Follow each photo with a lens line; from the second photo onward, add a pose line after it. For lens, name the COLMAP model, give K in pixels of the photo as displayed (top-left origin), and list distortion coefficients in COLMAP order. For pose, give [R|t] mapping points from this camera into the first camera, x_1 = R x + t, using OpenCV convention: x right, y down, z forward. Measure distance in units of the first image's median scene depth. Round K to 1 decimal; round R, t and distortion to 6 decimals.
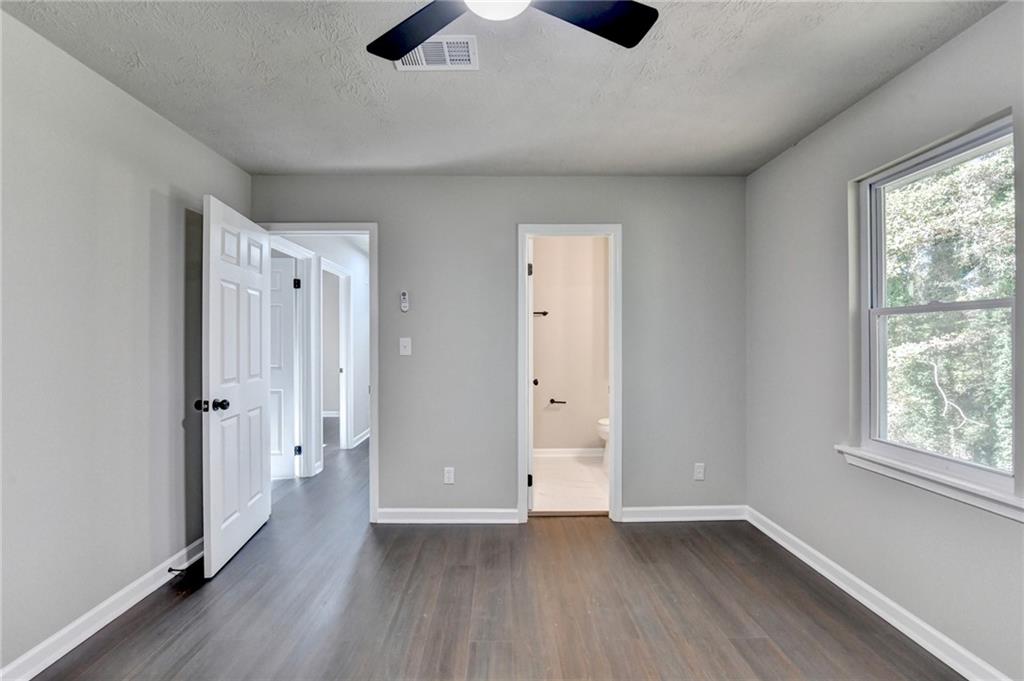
lens RADIAL K [[430.2, 0, 509.0], [0, 430.2, 341.8], [0, 0, 1]] dist [-0.000382, -0.006600]
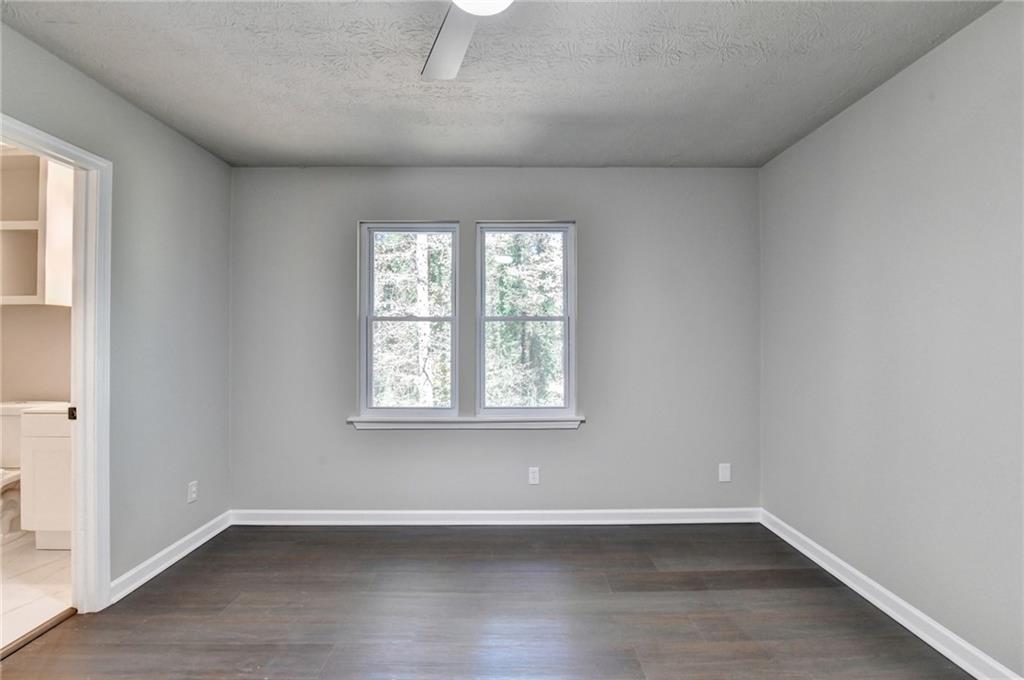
lens RADIAL K [[430.2, 0, 509.0], [0, 430.2, 341.3], [0, 0, 1]] dist [-0.000382, -0.006600]
pose [[0.005180, 0.010657, 0.999930, -0.422336], [0.005438, 0.999928, -0.010686, 0.019443], [-0.999972, 0.005493, 0.005121, 0.392784]]
